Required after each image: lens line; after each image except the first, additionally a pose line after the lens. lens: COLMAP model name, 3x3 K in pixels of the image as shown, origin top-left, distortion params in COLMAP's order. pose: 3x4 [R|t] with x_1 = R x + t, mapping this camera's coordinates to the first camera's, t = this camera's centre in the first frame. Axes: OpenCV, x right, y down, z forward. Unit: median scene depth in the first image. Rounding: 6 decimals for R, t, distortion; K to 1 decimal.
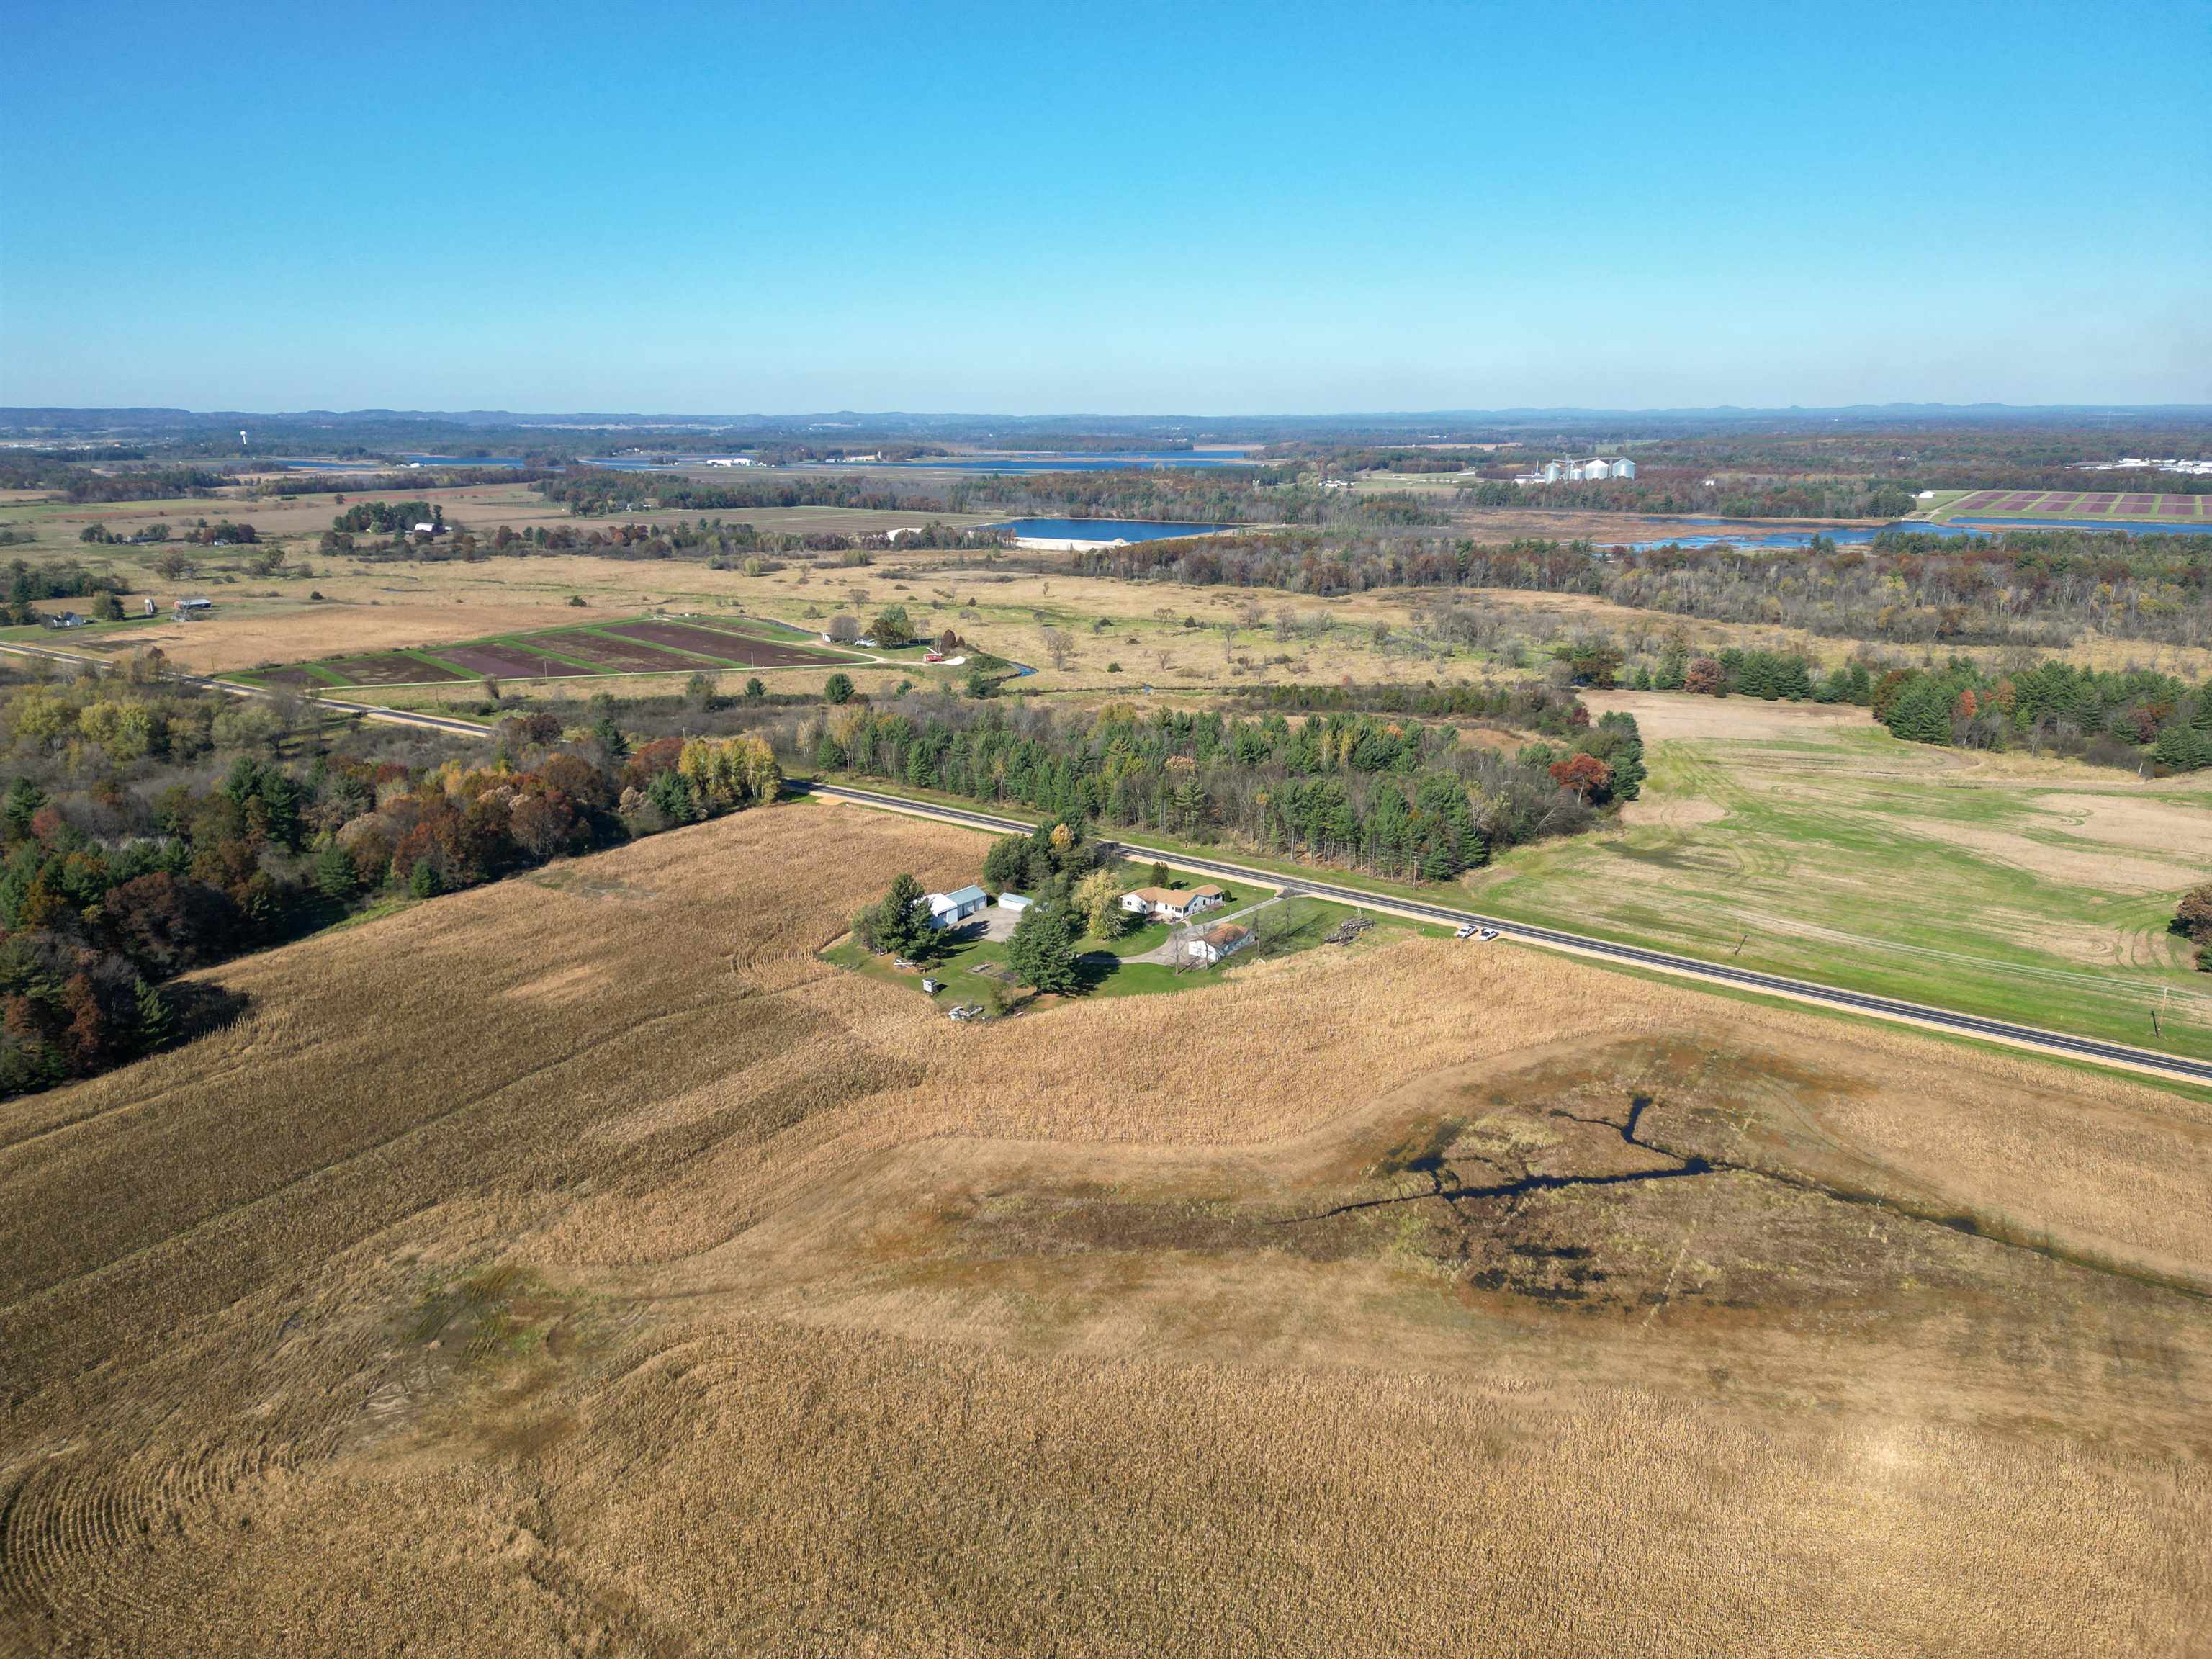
lens RADIAL K [[1532.0, 0, 1106.0], [0, 1532.0, 829.5], [0, 0, 1]] dist [0.092491, -0.094038]
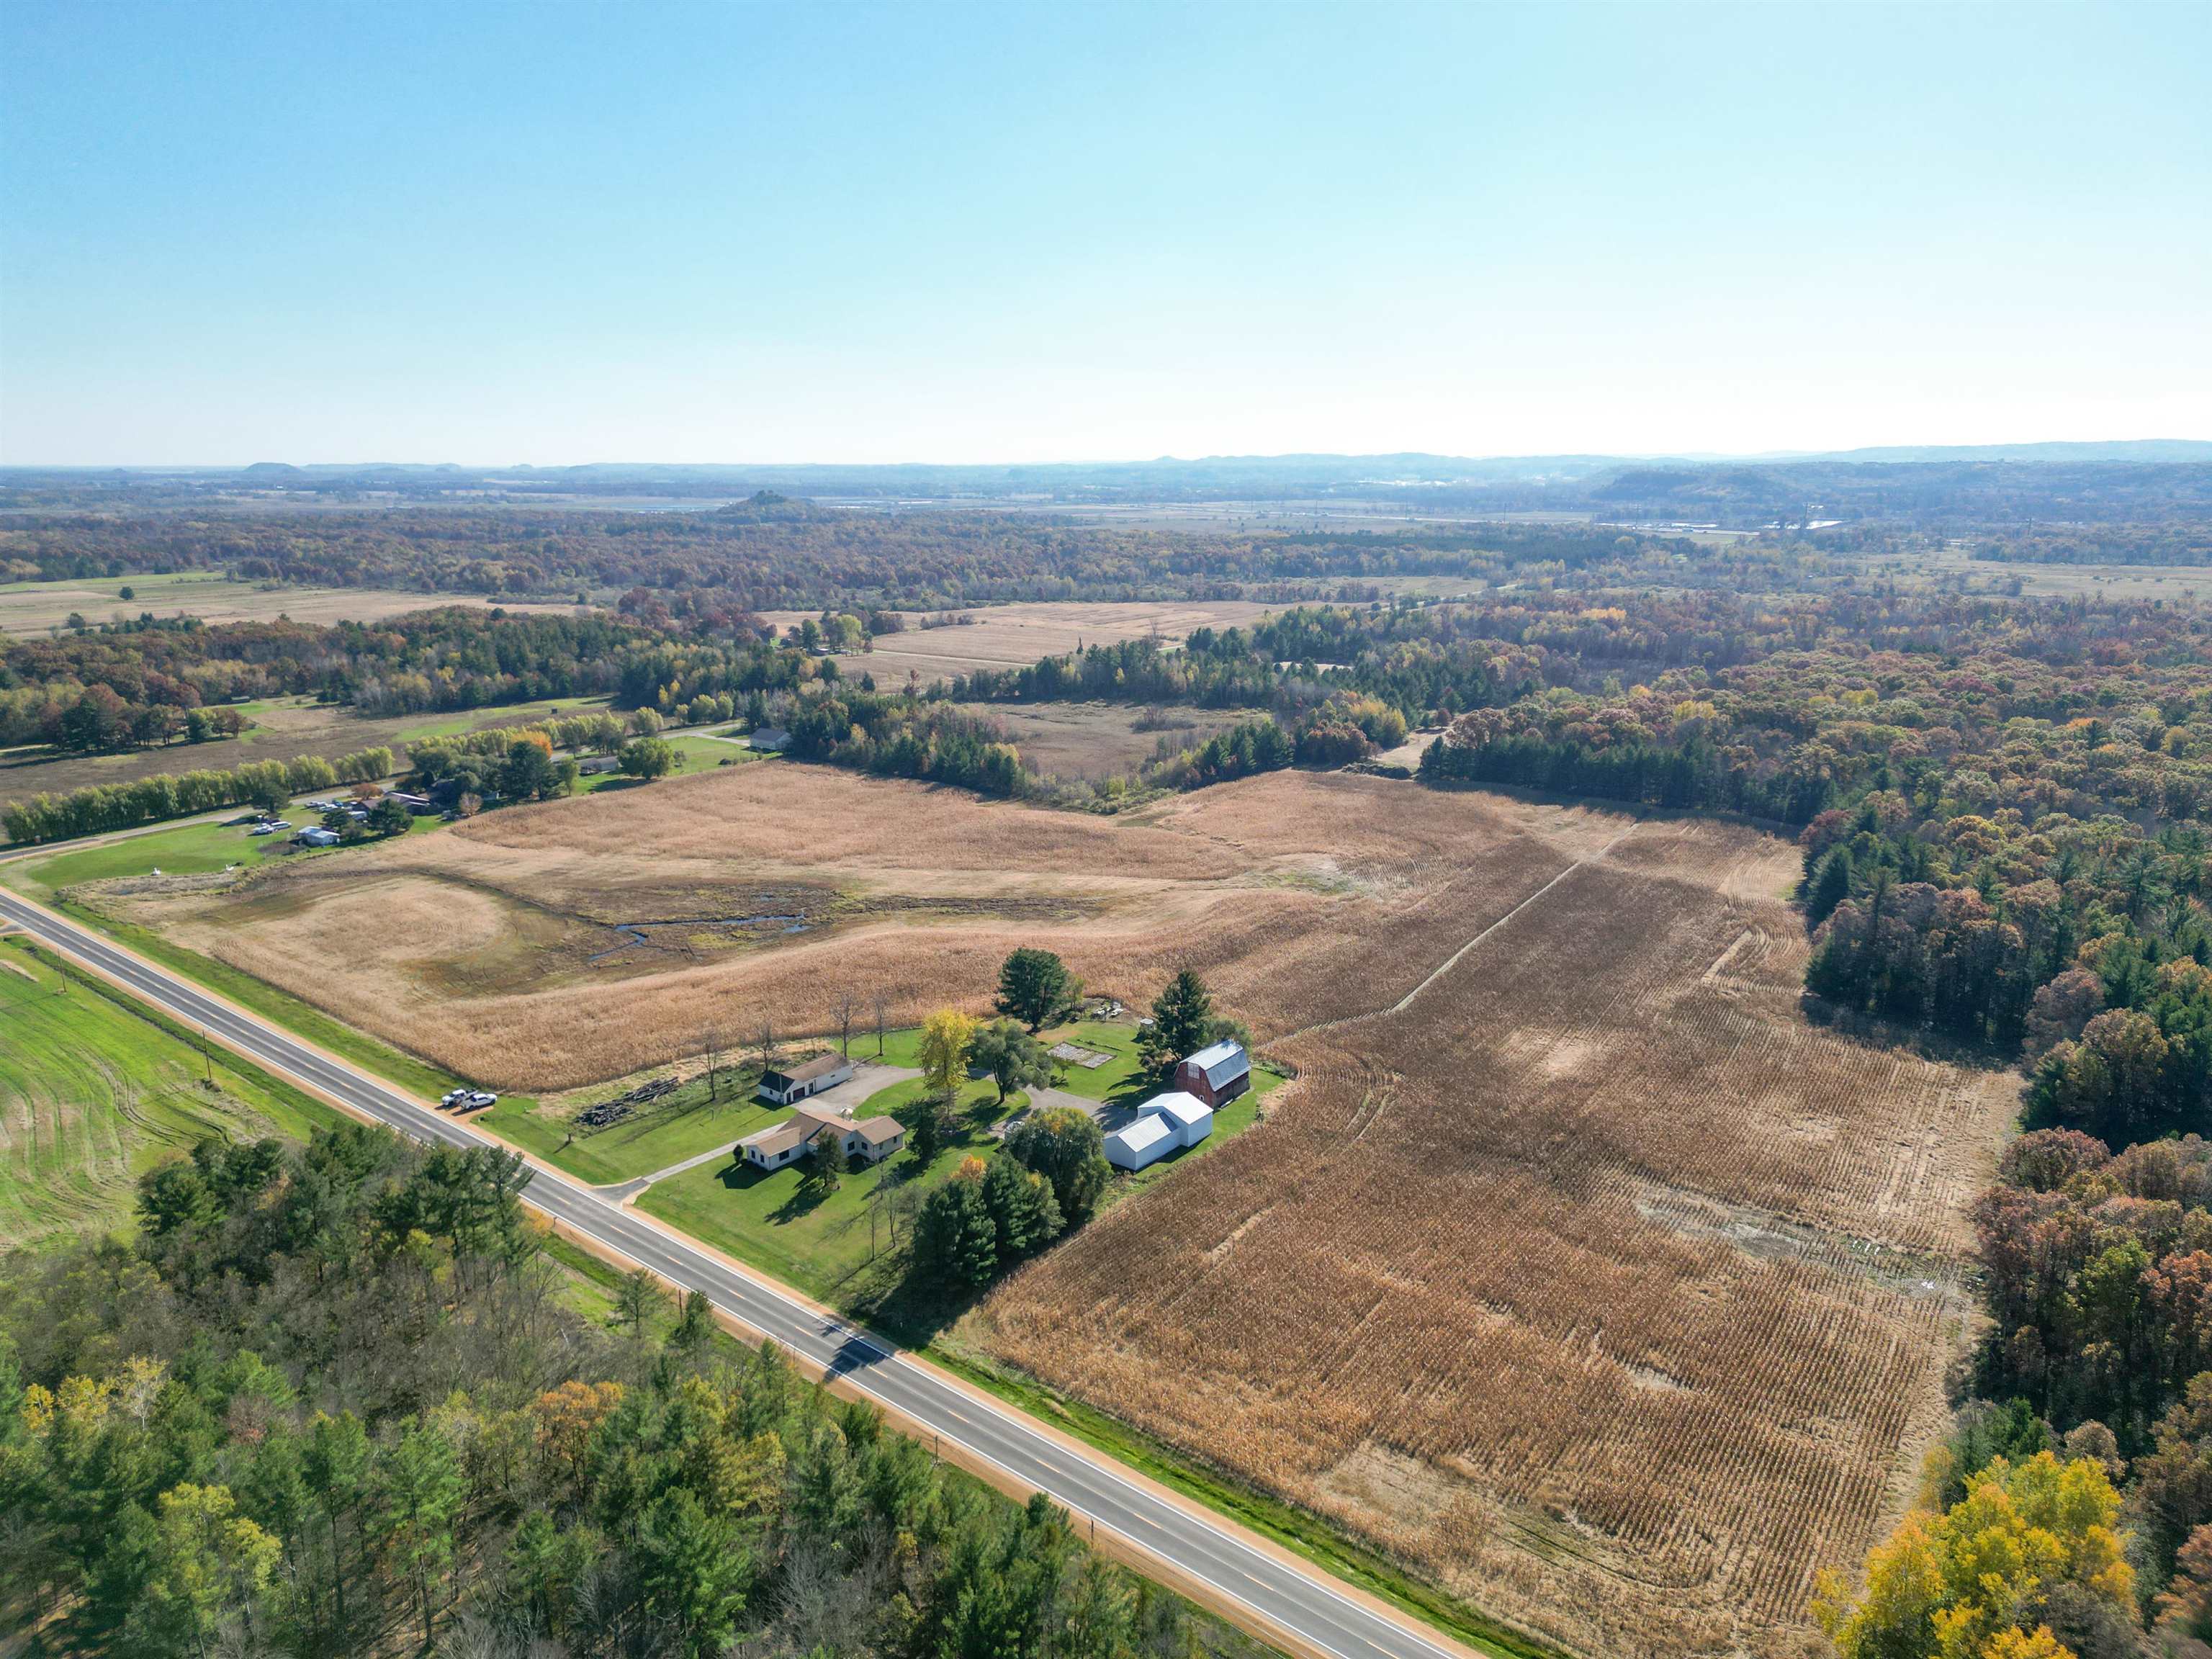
lens RADIAL K [[1532.0, 0, 1106.0], [0, 1532.0, 829.5], [0, 0, 1]] dist [0.092491, -0.094038]
pose [[-0.999418, 0.004238, 0.033861, -0.111923], [0.019903, 0.878395, 0.477520, -0.433050], [-0.027720, 0.477916, -0.877968, 1.648110]]
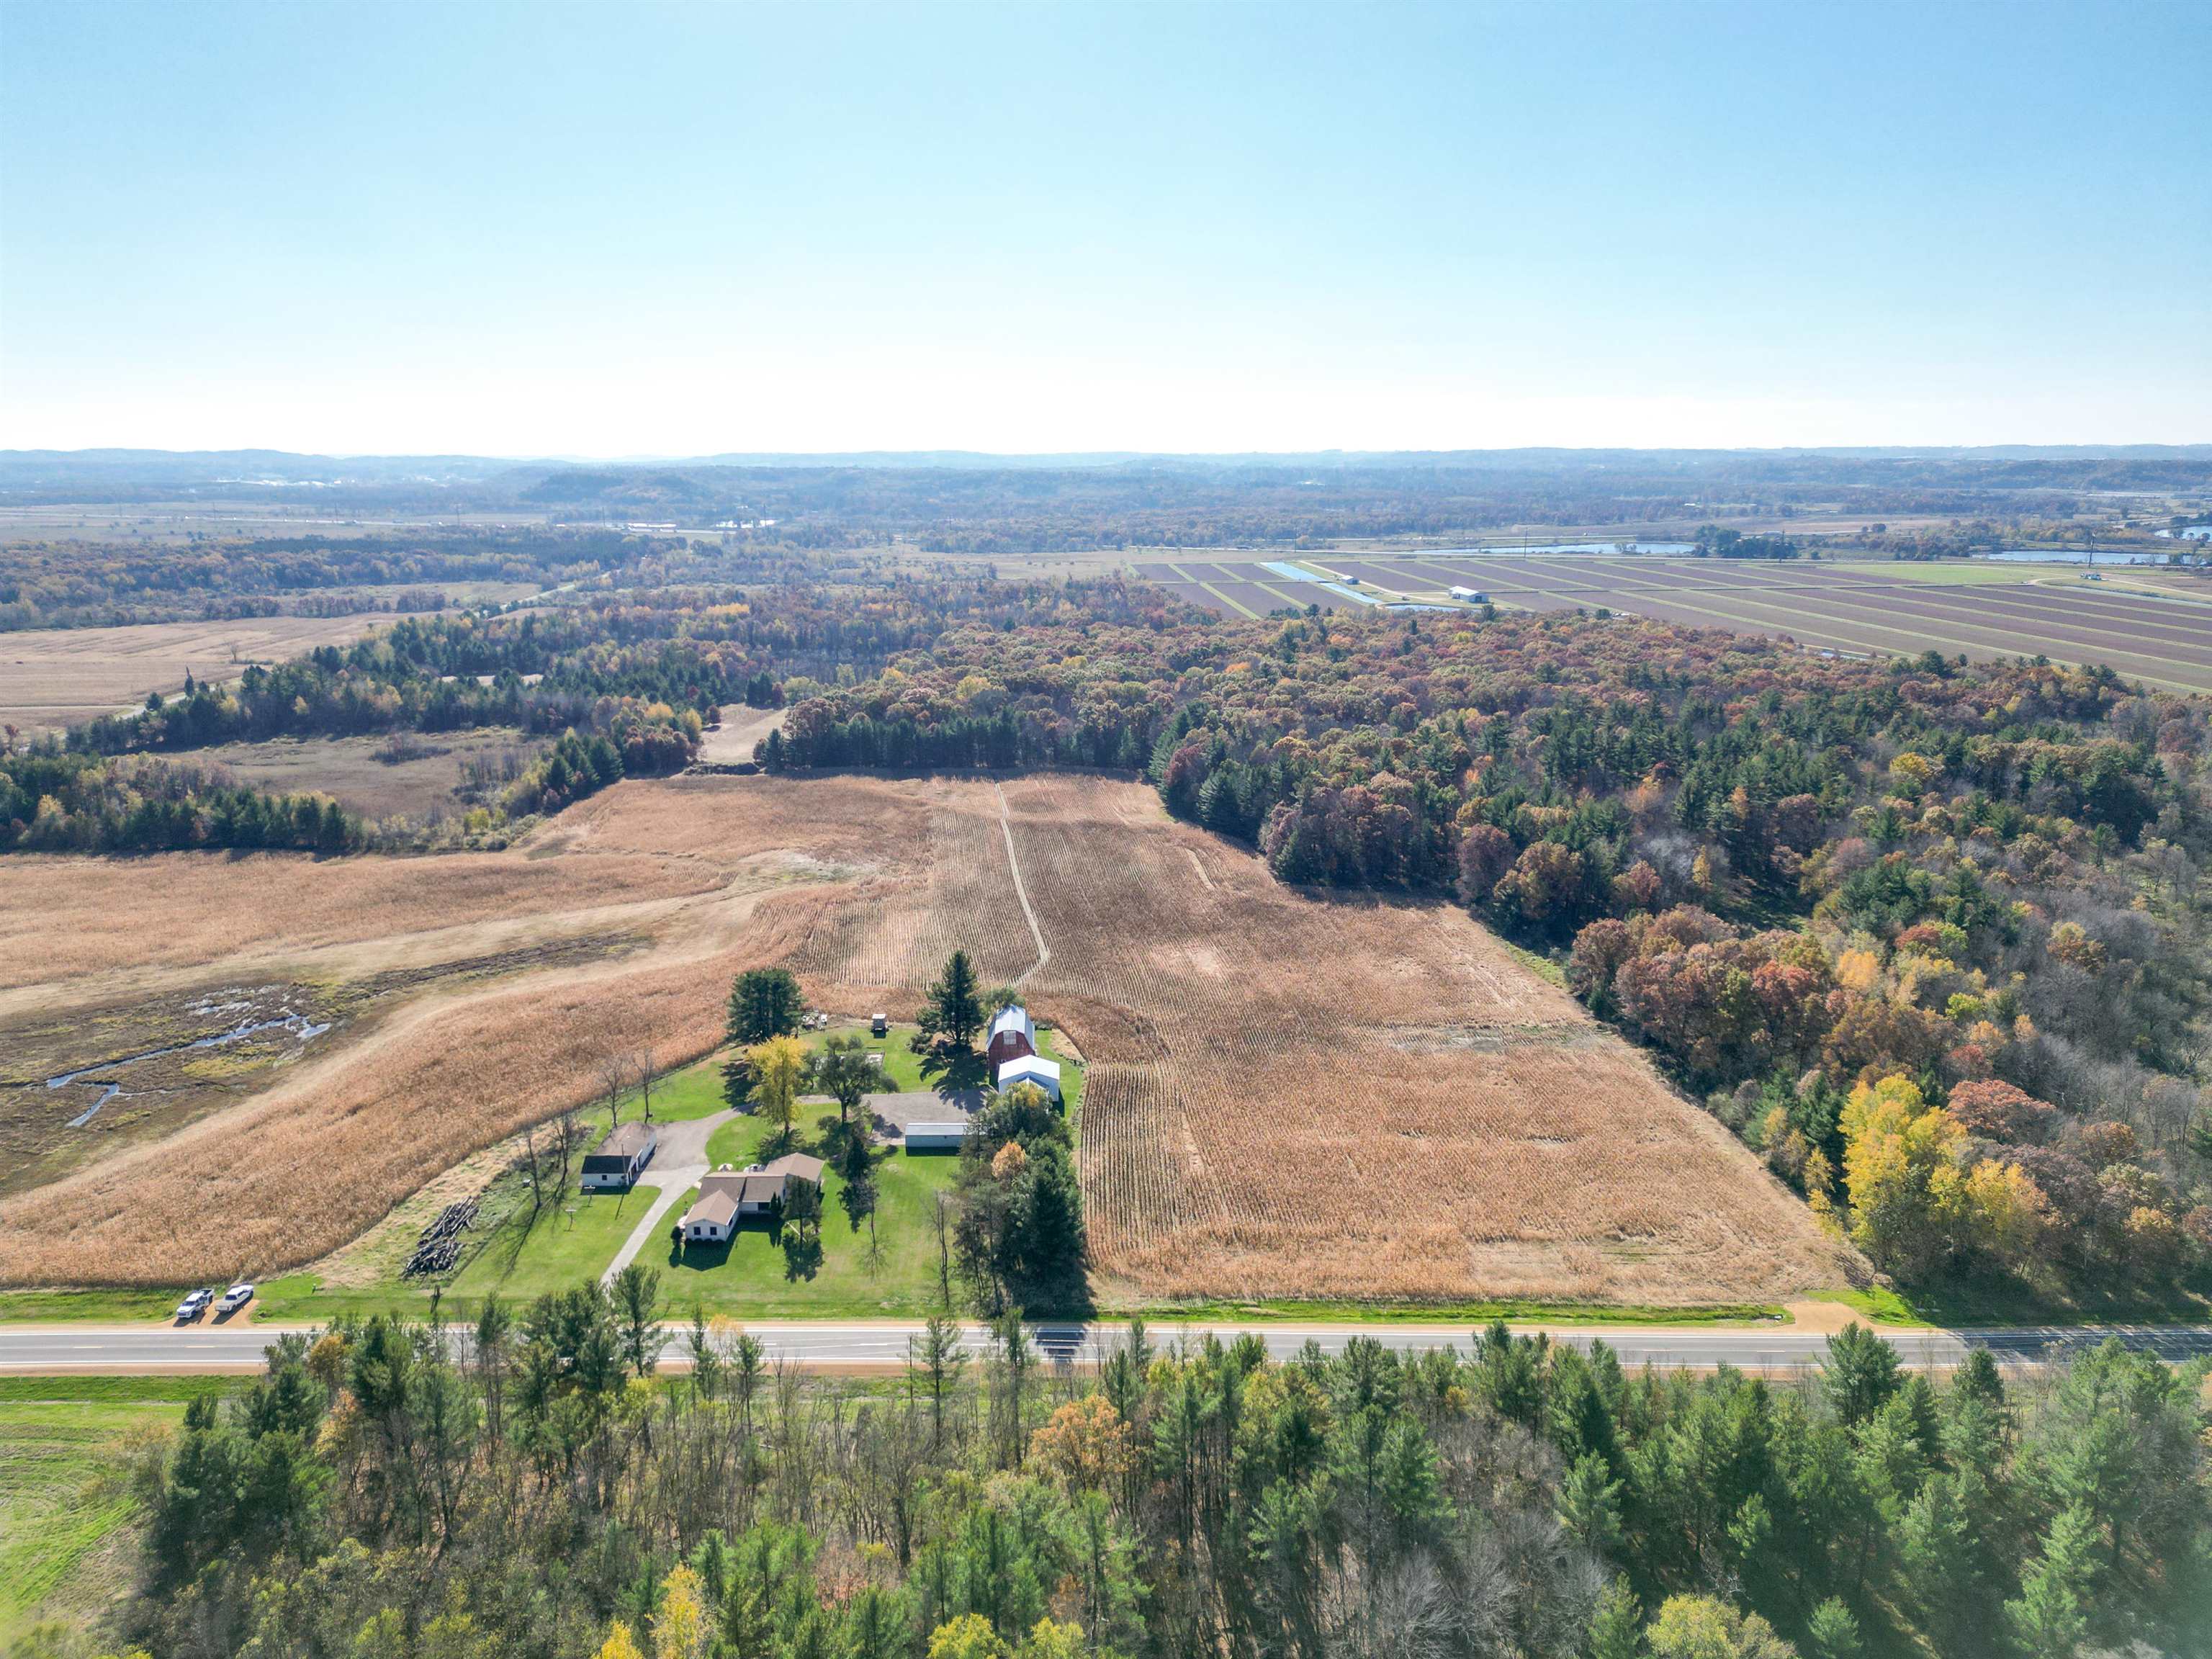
lens RADIAL K [[1532.0, 0, 1106.0], [0, 1532.0, 829.5], [0, 0, 1]] dist [0.092491, -0.094038]
pose [[-0.790531, 0.153039, -0.592992, 0.304953], [-0.150862, 0.889772, 0.430750, -0.413226], [0.593550, 0.429981, -0.680305, 1.561816]]
